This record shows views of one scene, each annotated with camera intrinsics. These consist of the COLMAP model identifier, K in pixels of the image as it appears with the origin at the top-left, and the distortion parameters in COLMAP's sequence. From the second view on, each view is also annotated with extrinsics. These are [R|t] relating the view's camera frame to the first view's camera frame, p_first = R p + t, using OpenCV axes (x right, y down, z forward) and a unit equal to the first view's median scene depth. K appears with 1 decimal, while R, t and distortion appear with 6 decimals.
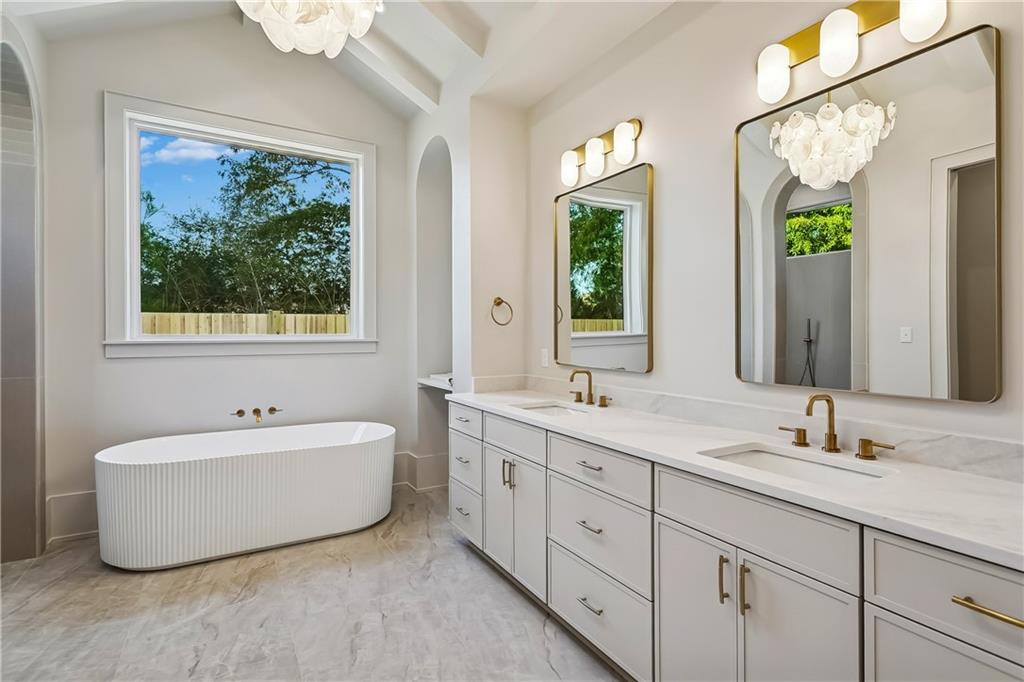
lens RADIAL K [[495.4, 0, 511.2], [0, 495.4, 336.2], [0, 0, 1]] dist [0.004155, 0.000278]
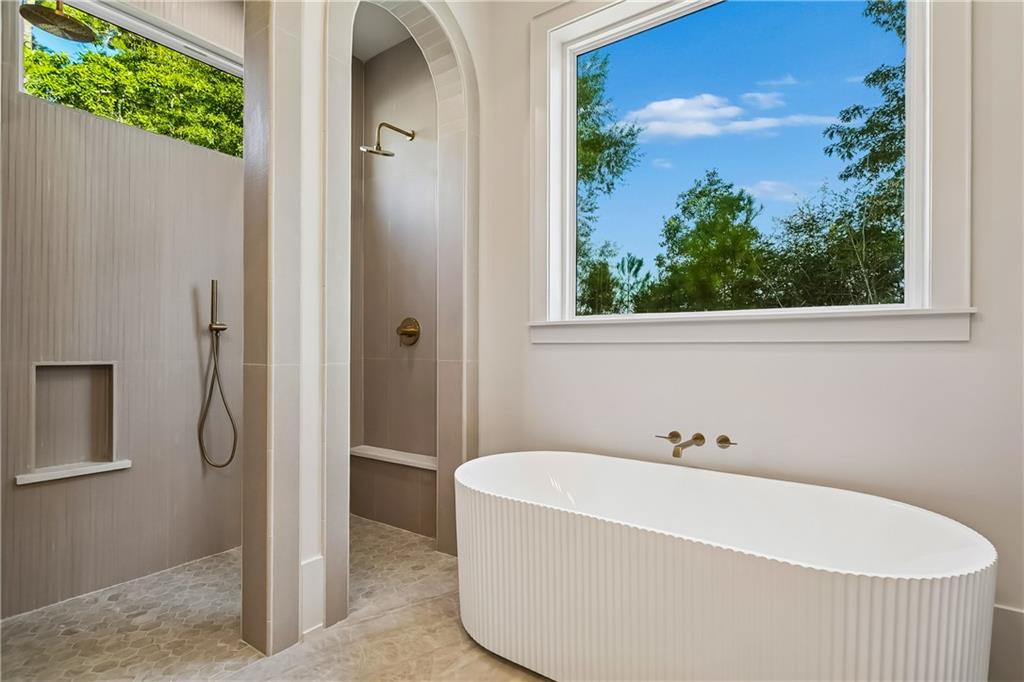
lens RADIAL K [[513.7, 0, 512.3], [0, 513.7, 346.5], [0, 0, 1]] dist [-0.004117, -0.000645]
pose [[0.405330, -0.004419, -0.914160, -0.047263], [-0.009020, 0.999920, -0.008833, 0.050704], [0.914126, 0.011826, 0.405258, 0.554315]]
